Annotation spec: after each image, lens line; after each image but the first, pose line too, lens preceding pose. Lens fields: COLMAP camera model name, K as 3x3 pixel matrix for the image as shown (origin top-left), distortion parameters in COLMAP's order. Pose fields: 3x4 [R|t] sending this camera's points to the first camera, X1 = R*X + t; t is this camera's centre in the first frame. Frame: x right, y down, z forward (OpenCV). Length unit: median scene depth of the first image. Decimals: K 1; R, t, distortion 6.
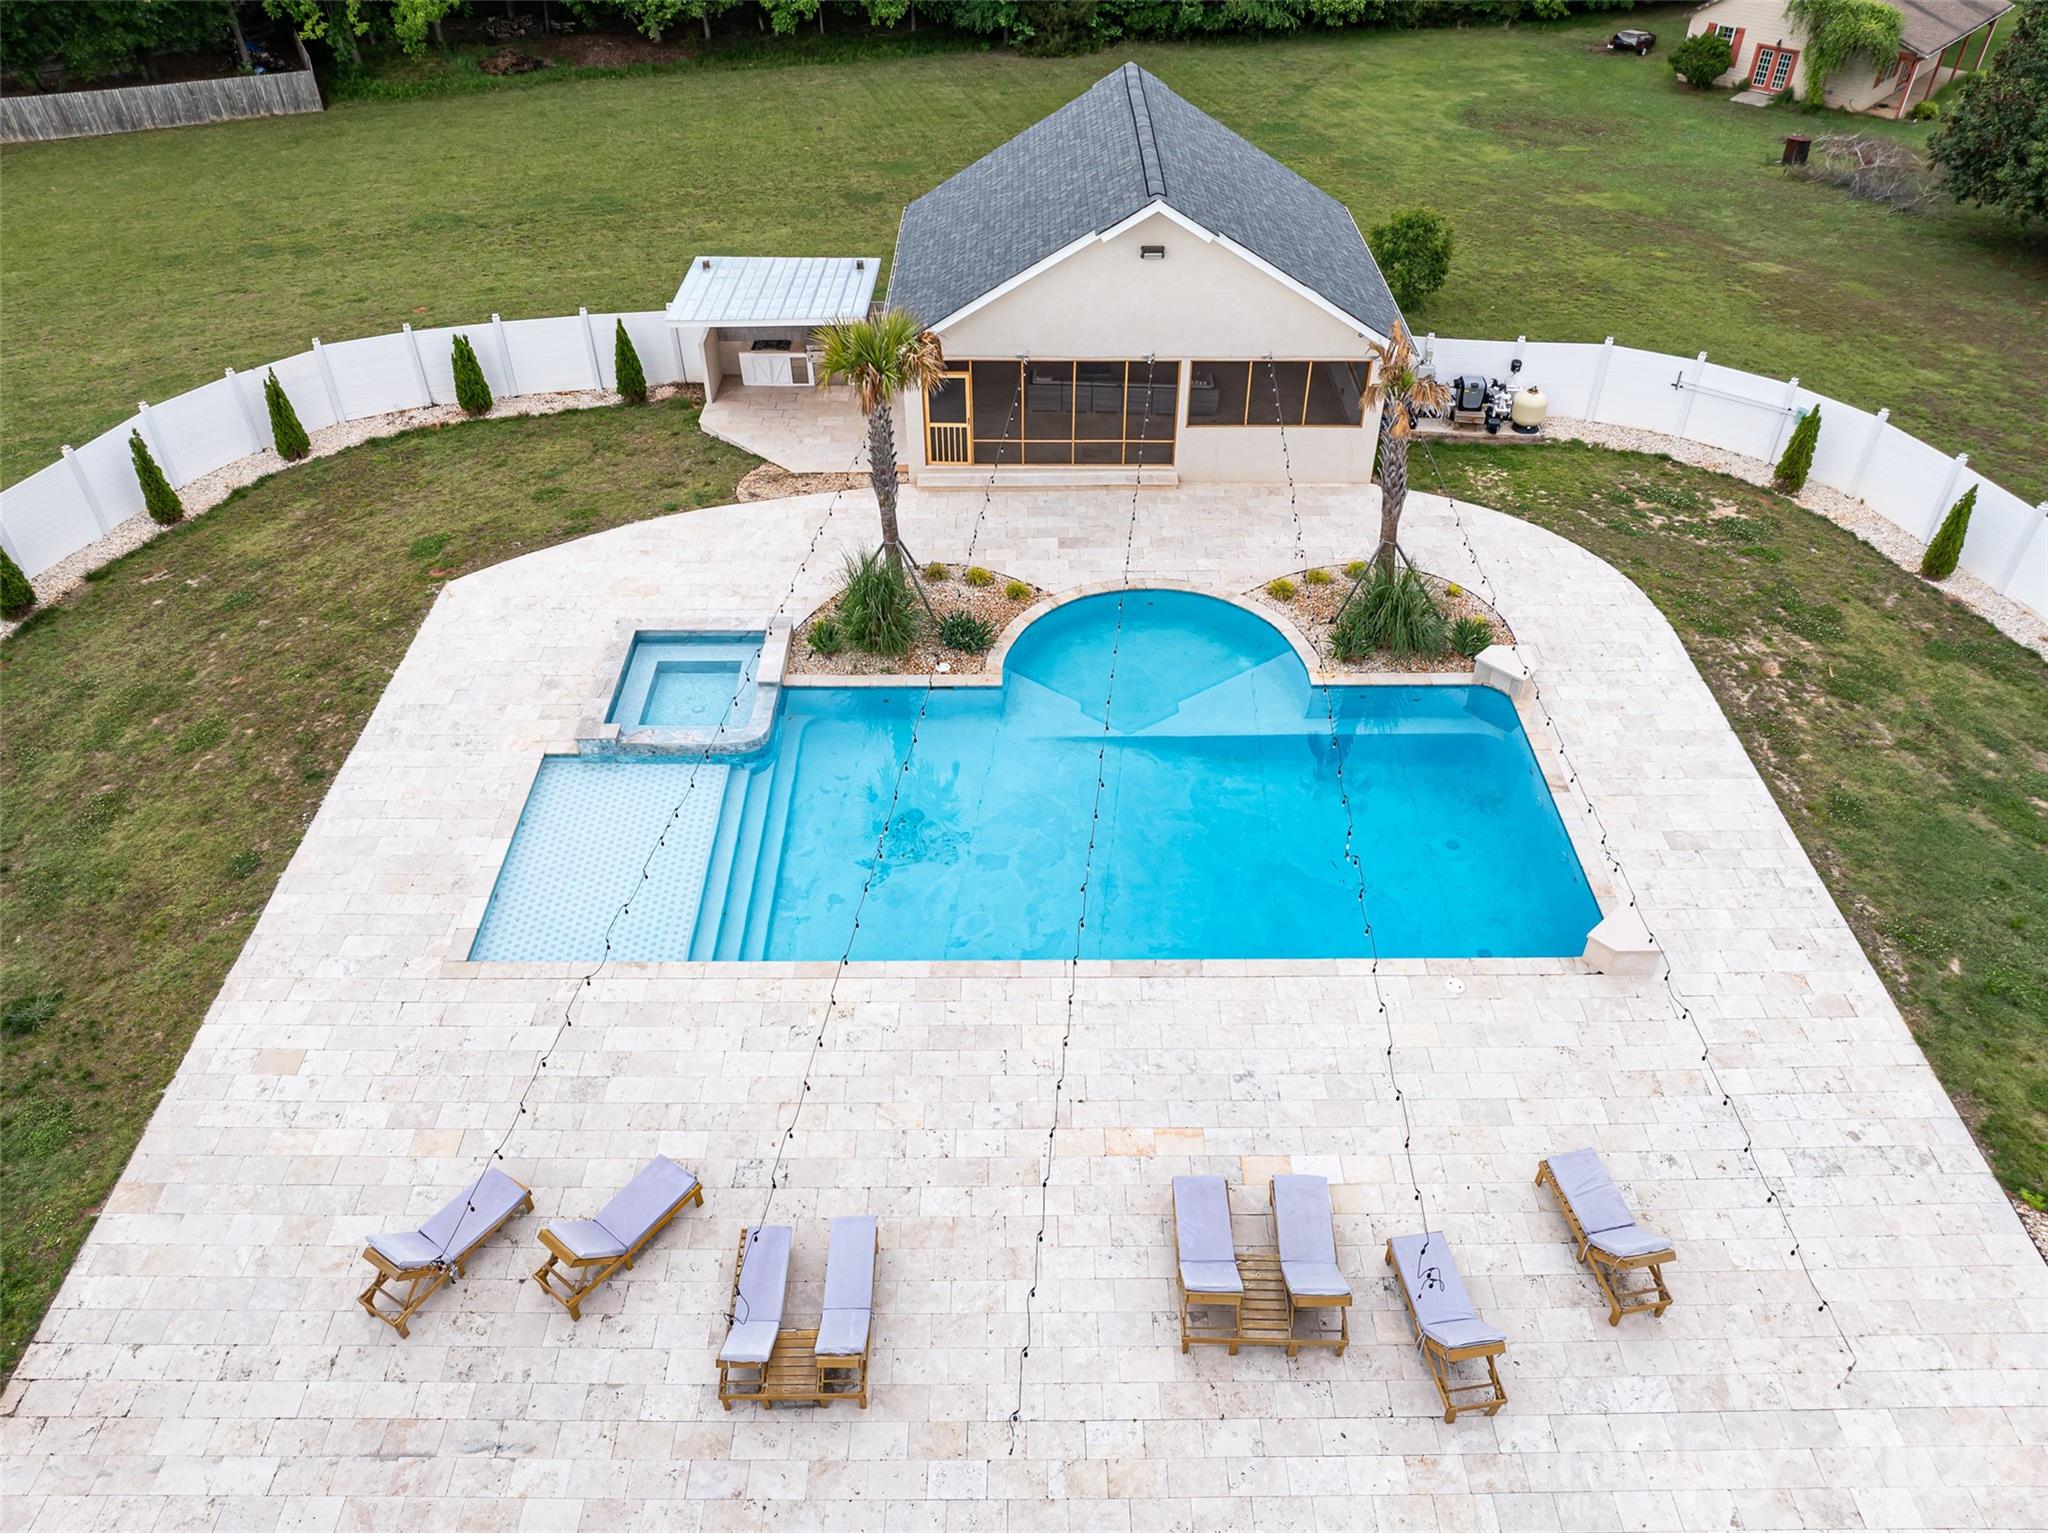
lens RADIAL K [[1429.6, 0, 1024.0], [0, 1429.6, 766.5], [0, 0, 1]] dist [-0.039412, -0.001635]
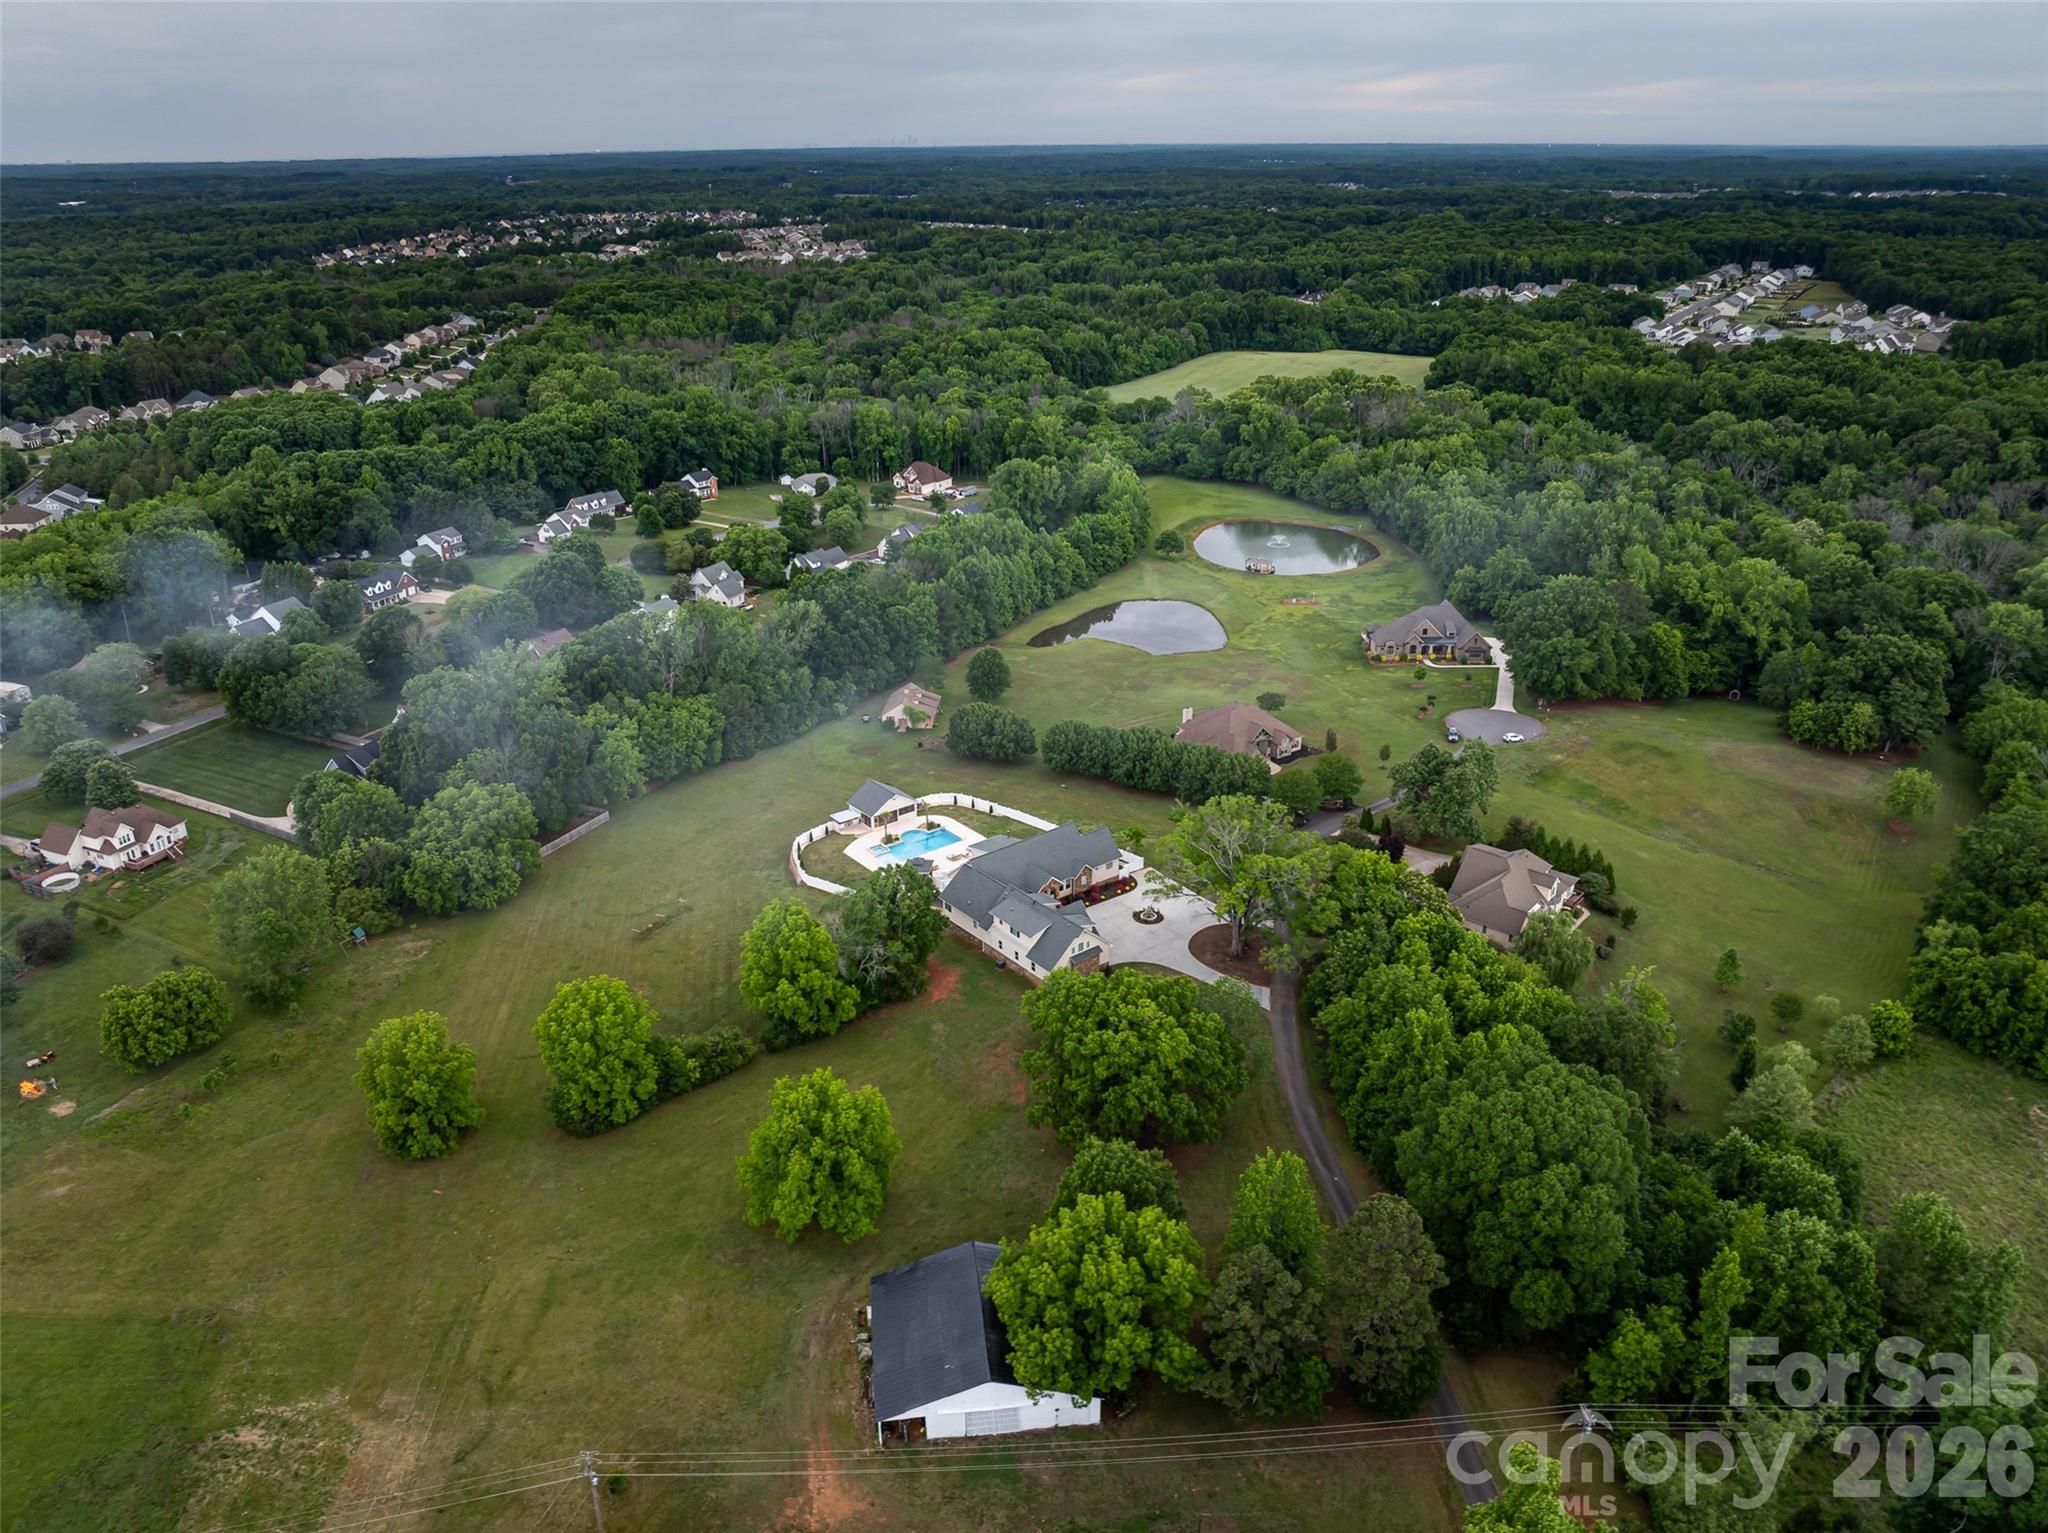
lens RADIAL K [[1429.6, 0, 1024.0], [0, 1429.6, 766.5], [0, 0, 1]] dist [-0.039412, -0.001635]
pose [[0.781074, -0.248513, 0.572856, -4.654484], [0.405277, 0.899673, -0.162294, 1.349178], [-0.475051, 0.358929, 0.803428, -7.192058]]
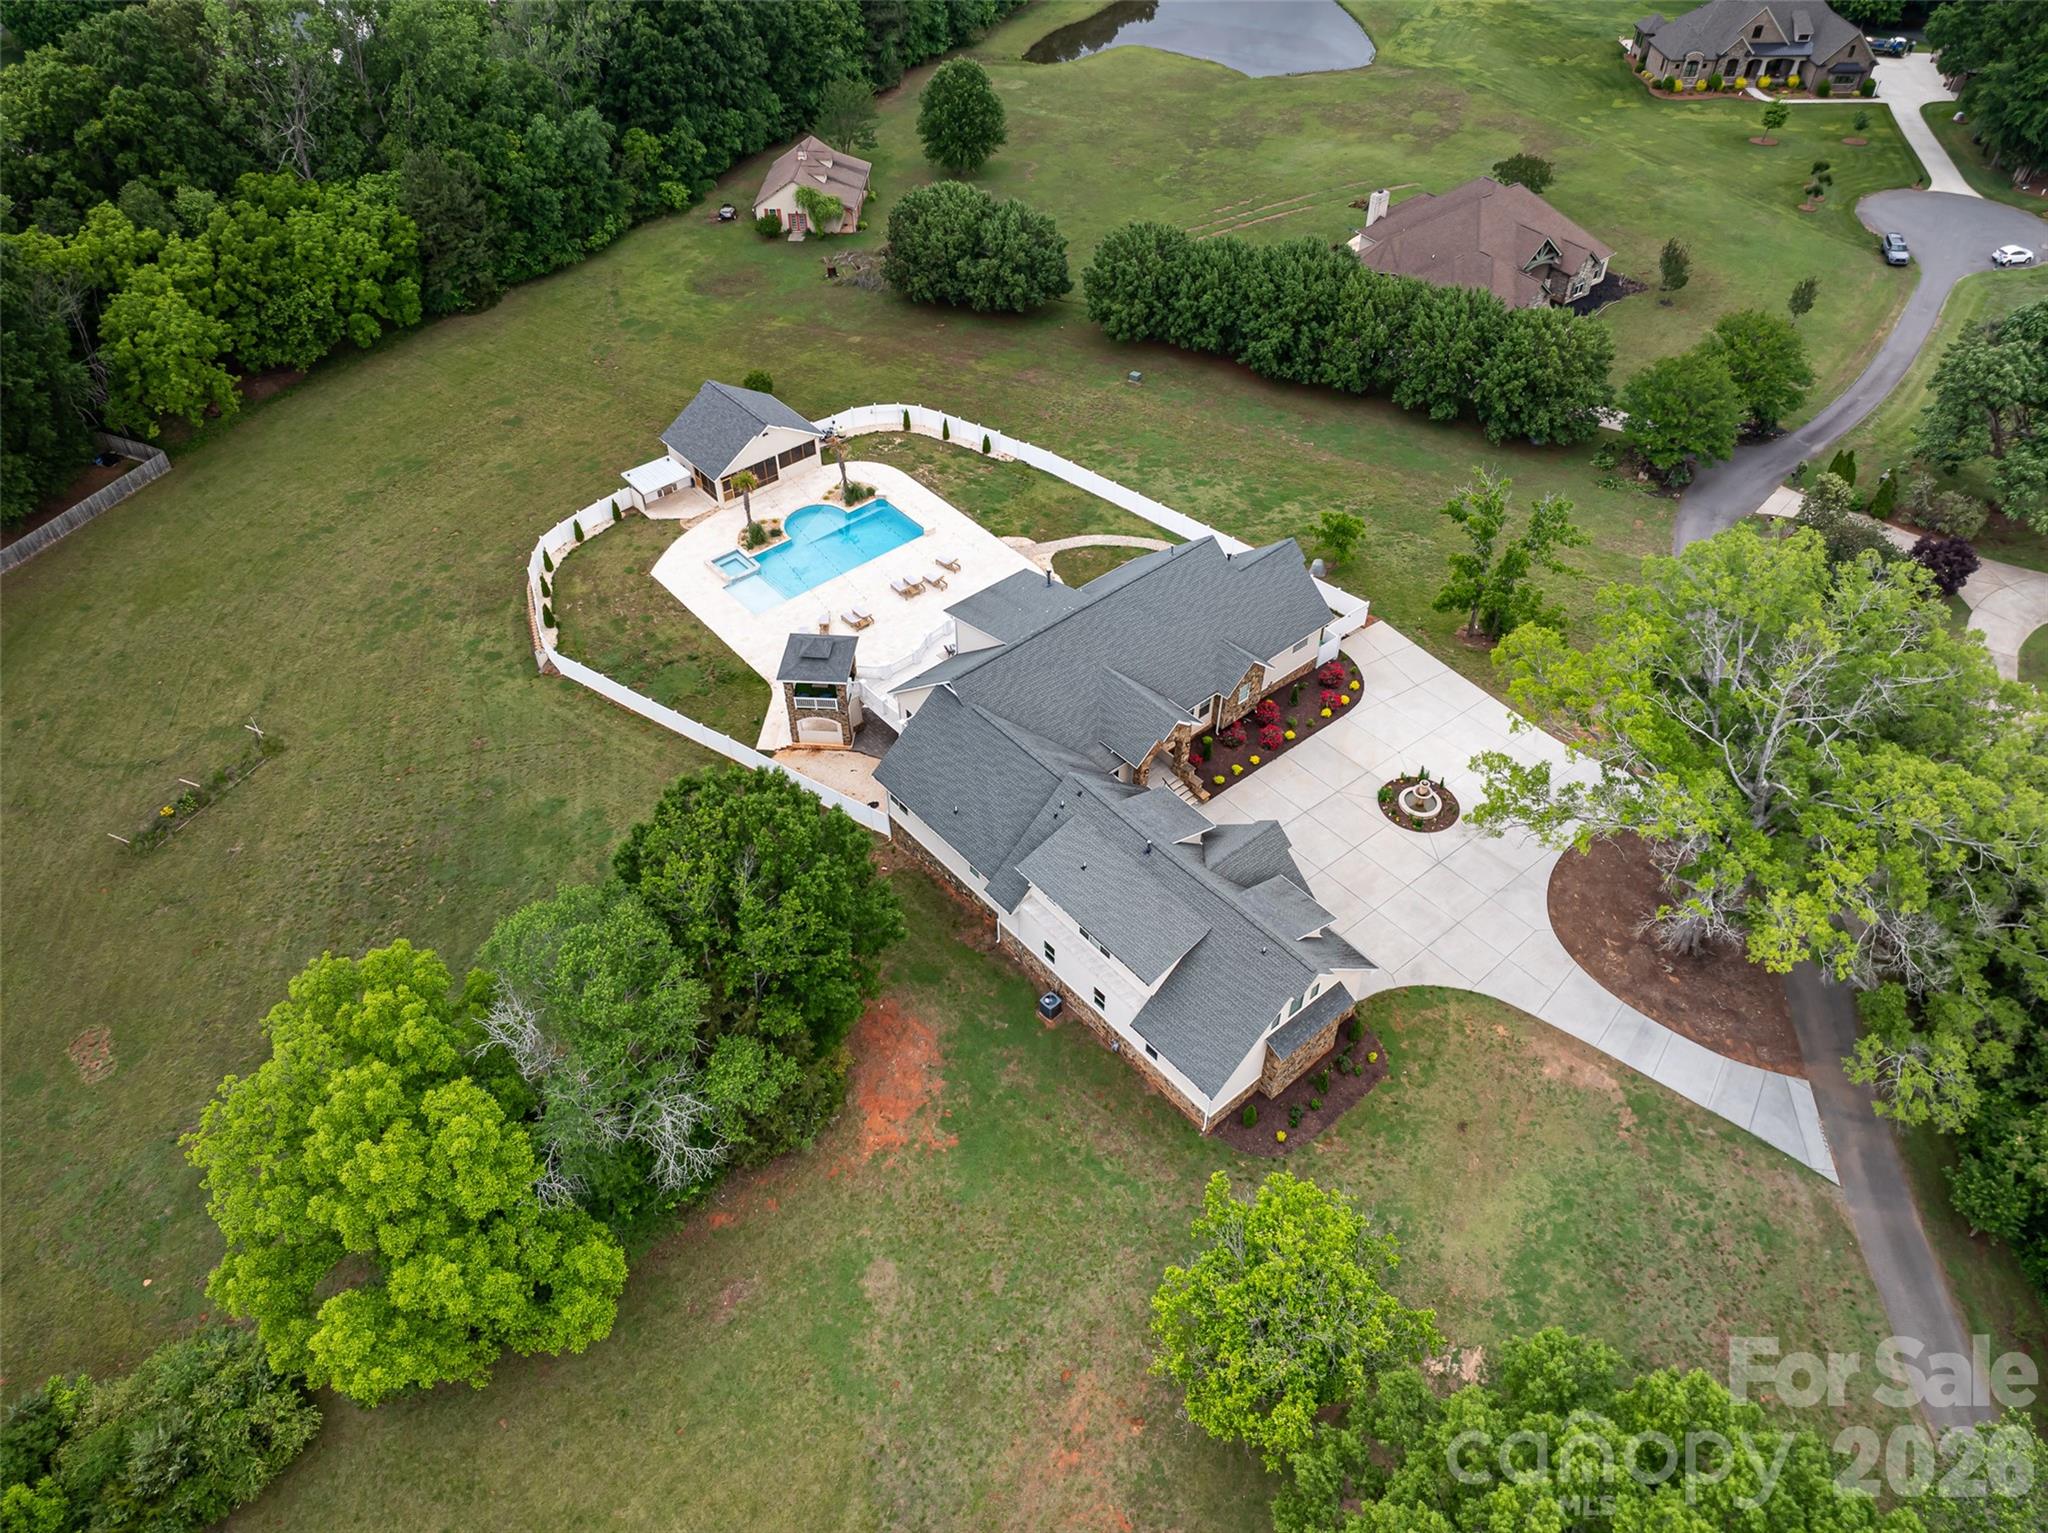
lens RADIAL K [[1447.3, 0, 1024.0], [0, 1447.3, 766.5], [0, 0, 1]] dist [-0.059141, 0.032886]
pose [[0.761301, -0.451340, 0.465525, -1.719503], [0.418392, 0.890437, 0.179083, 0.067664], [-0.495348, 0.058436, 0.866727, -2.956097]]
